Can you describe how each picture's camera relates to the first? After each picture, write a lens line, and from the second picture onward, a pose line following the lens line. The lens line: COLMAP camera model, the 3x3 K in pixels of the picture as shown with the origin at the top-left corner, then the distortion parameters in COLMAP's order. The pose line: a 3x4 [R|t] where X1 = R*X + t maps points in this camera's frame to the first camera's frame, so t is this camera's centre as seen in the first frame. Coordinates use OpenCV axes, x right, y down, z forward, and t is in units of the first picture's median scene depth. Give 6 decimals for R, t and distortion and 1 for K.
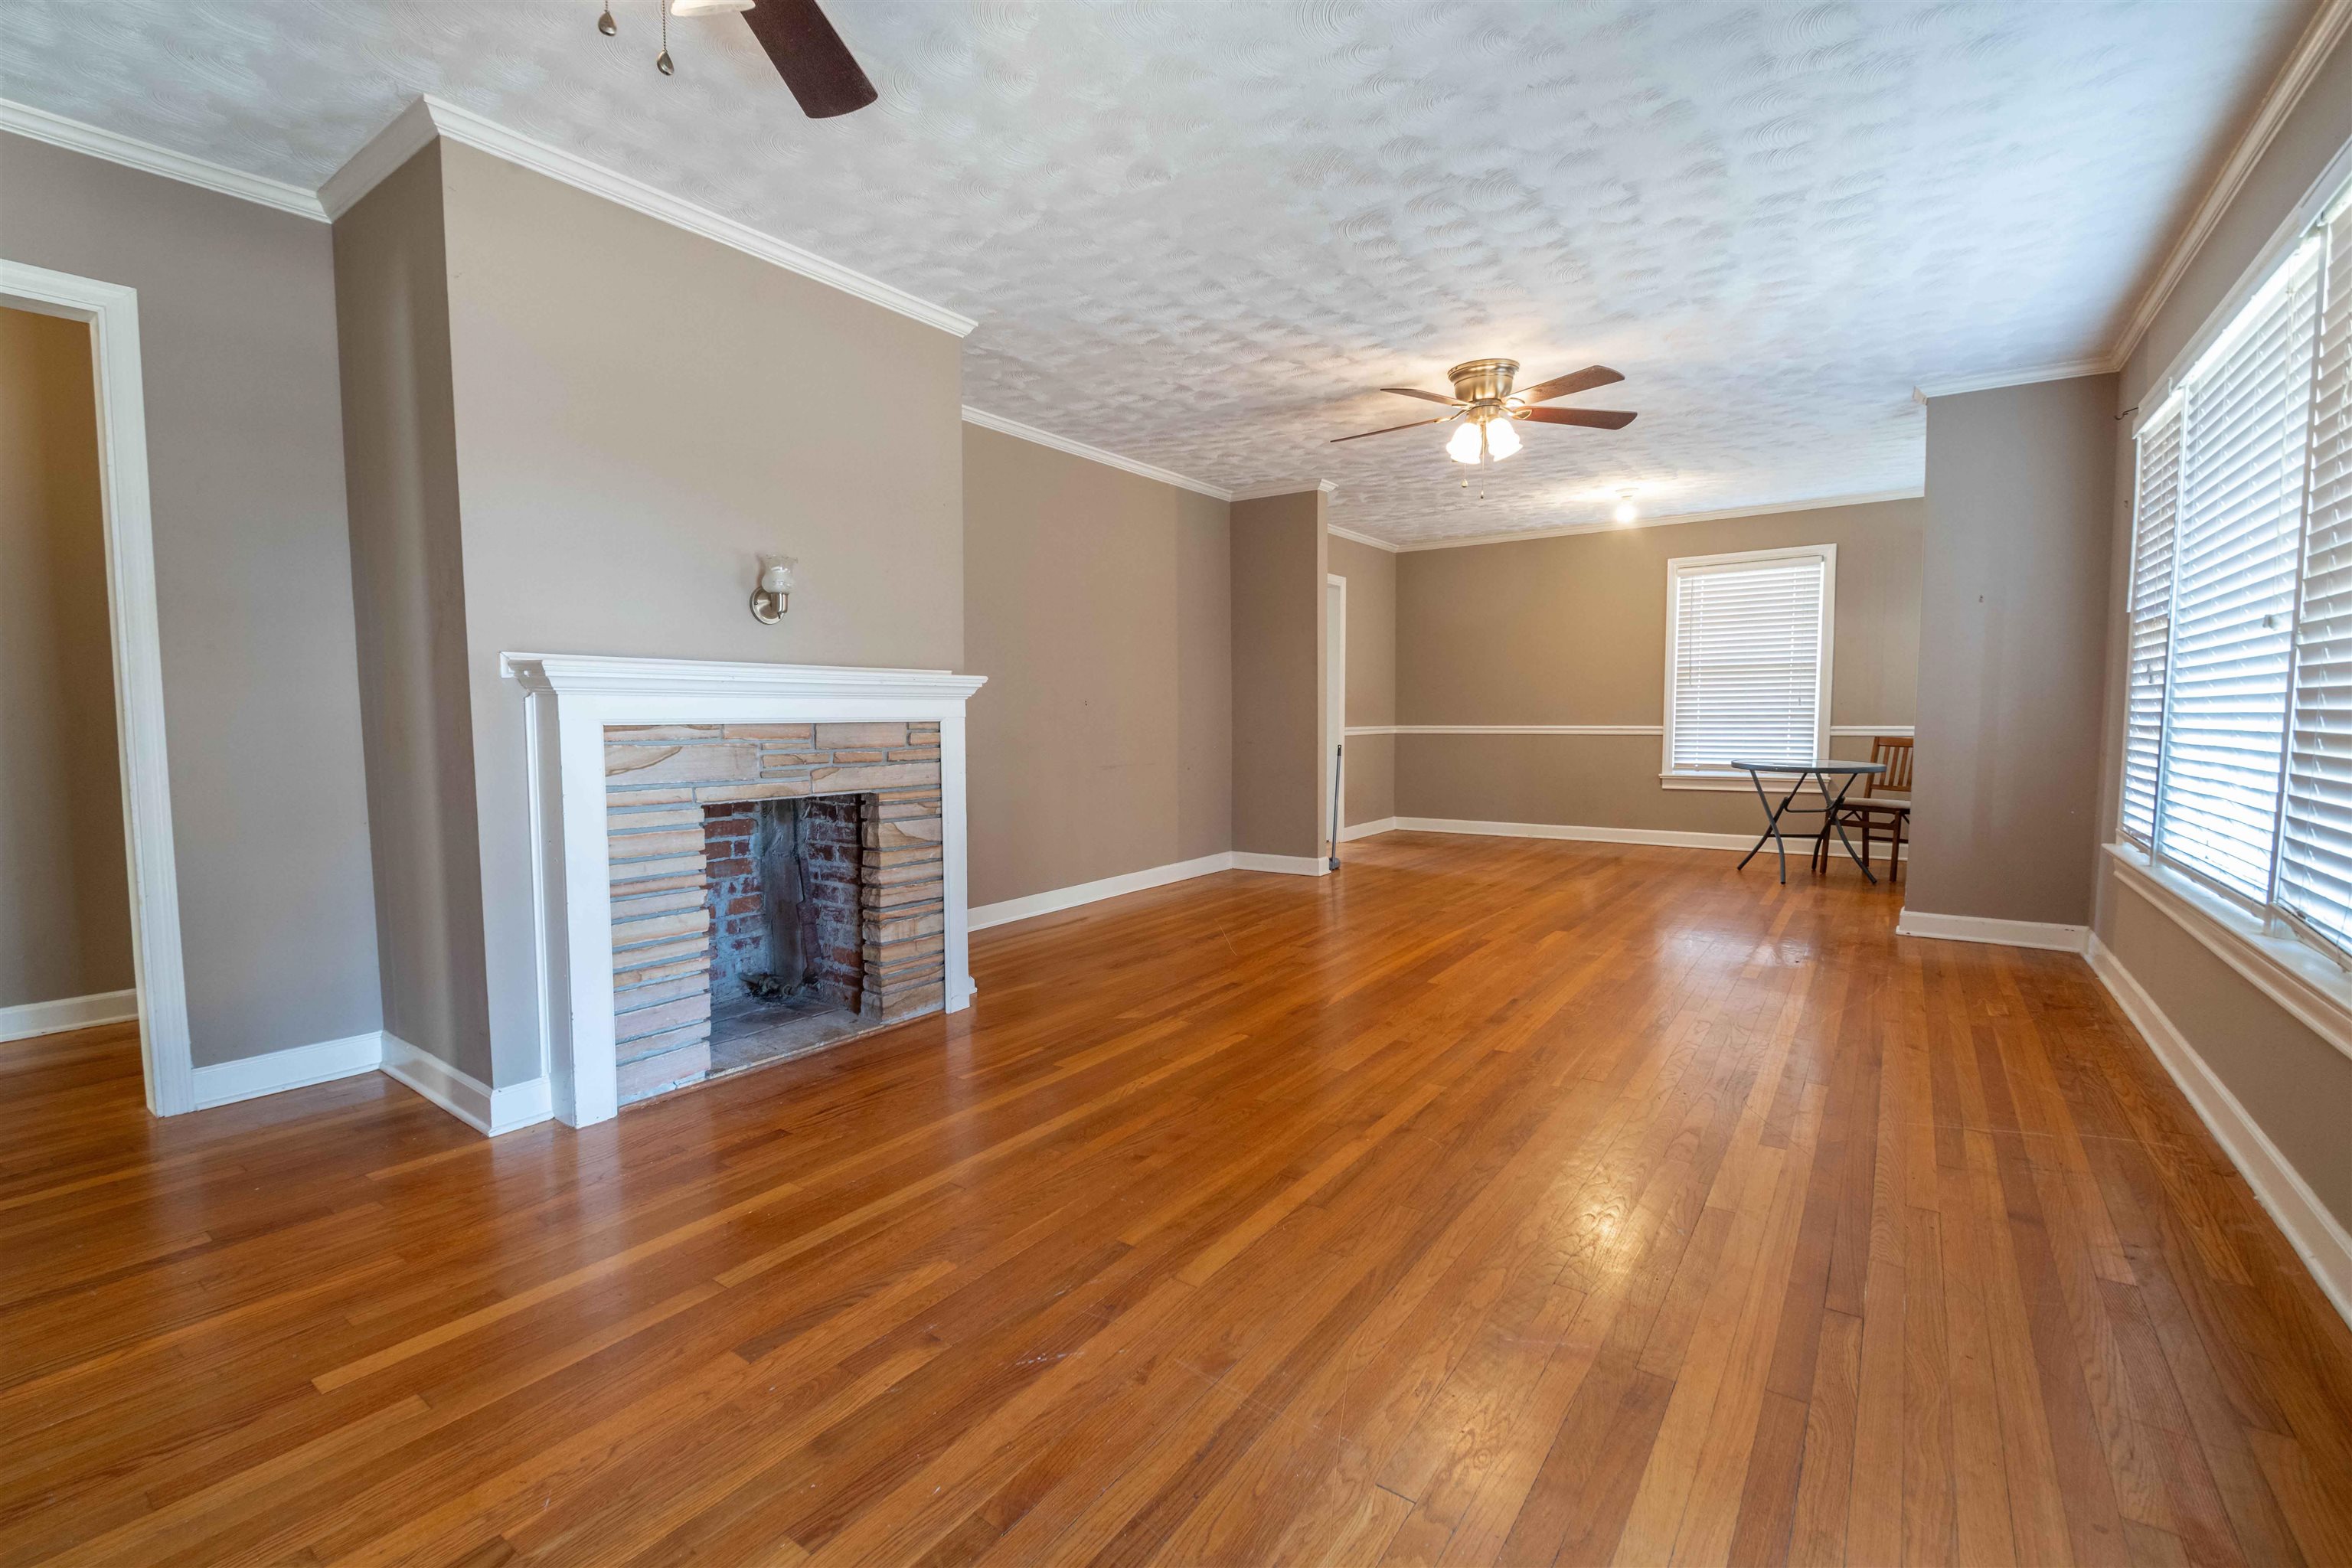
lens RADIAL K [[985.3, 0, 1158.0], [0, 985.3, 775.0], [0, 0, 1]] dist [-0.029251, -0.000195]
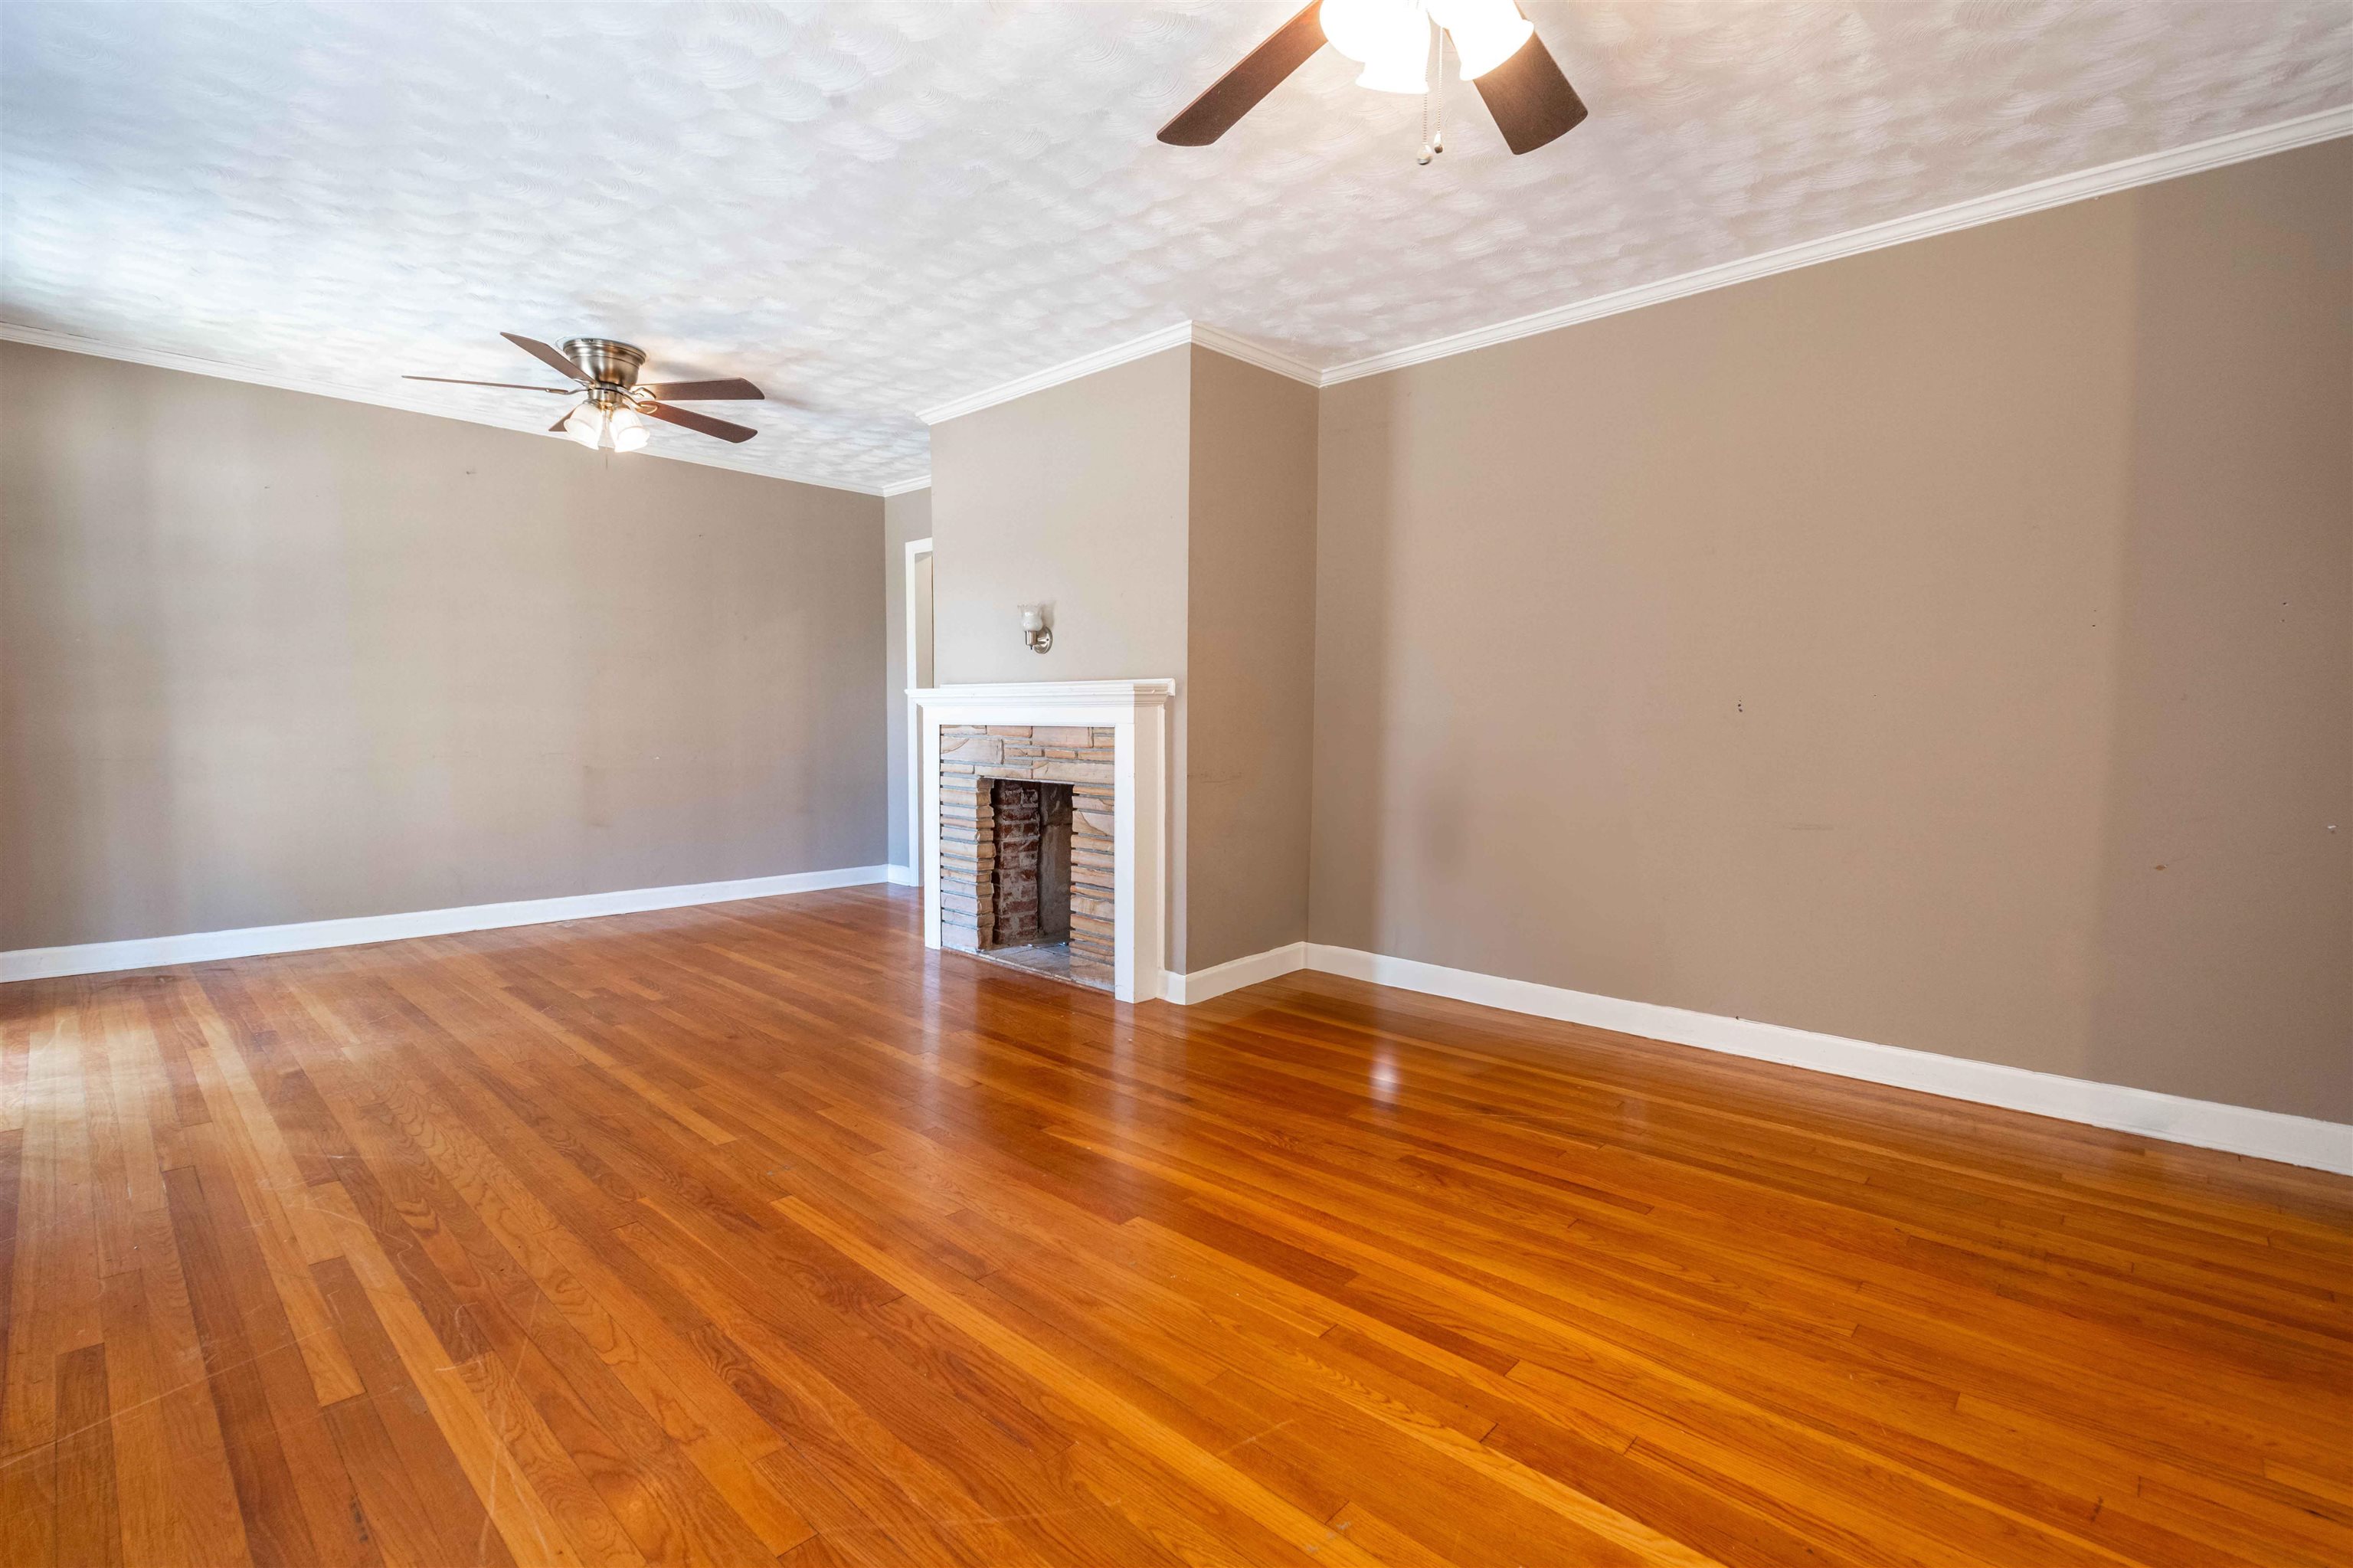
lens RADIAL K [[985.7, 0, 1156.2], [0, 985.7, 794.9], [0, 0, 1]] dist [-0.029251, -0.000195]
pose [[-0.103019, 0.064756, -0.992569, 0.893880], [-0.075172, 0.994518, 0.072686, -0.064633], [0.991835, 0.082101, -0.097586, 1.207803]]
